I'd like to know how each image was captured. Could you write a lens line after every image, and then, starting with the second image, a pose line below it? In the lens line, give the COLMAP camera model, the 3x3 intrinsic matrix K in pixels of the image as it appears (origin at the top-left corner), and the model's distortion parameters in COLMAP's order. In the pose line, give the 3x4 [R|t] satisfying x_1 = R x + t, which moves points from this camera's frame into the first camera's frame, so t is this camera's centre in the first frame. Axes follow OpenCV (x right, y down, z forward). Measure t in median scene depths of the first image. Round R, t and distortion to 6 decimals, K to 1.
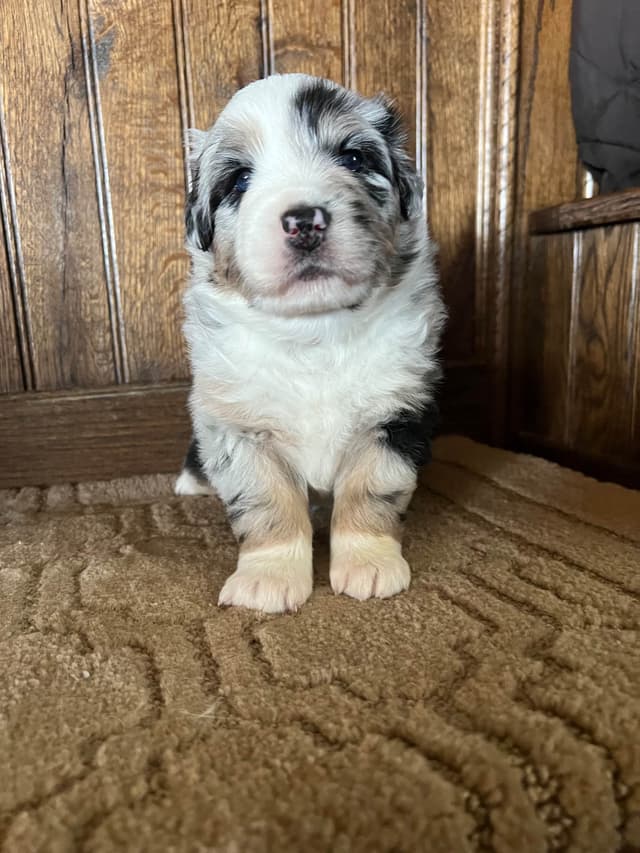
lens RADIAL K [[644.9, 0, 316.1], [0, 644.9, 427.7], [0, 0, 1]] dist [0.010831, -0.031257]
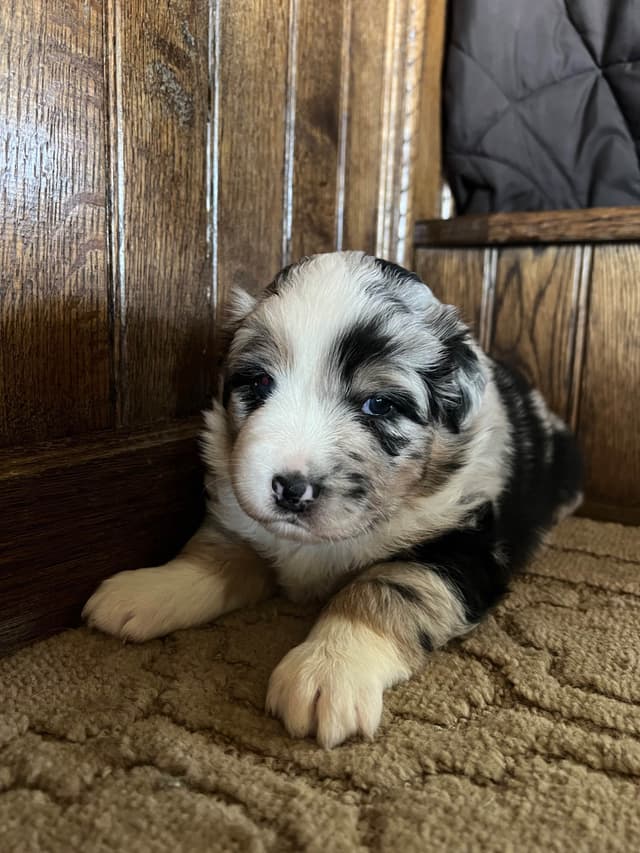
lens RADIAL K [[681.1, 0, 321.9], [0, 681.1, 422.8], [0, 0, 1]] dist [-0.006239, -0.005239]
pose [[0.751087, -0.044927, 0.658672, -0.423572], [0.085563, 0.995892, -0.029640, -0.055771], [-0.654635, 0.078621, 0.751846, 0.476752]]
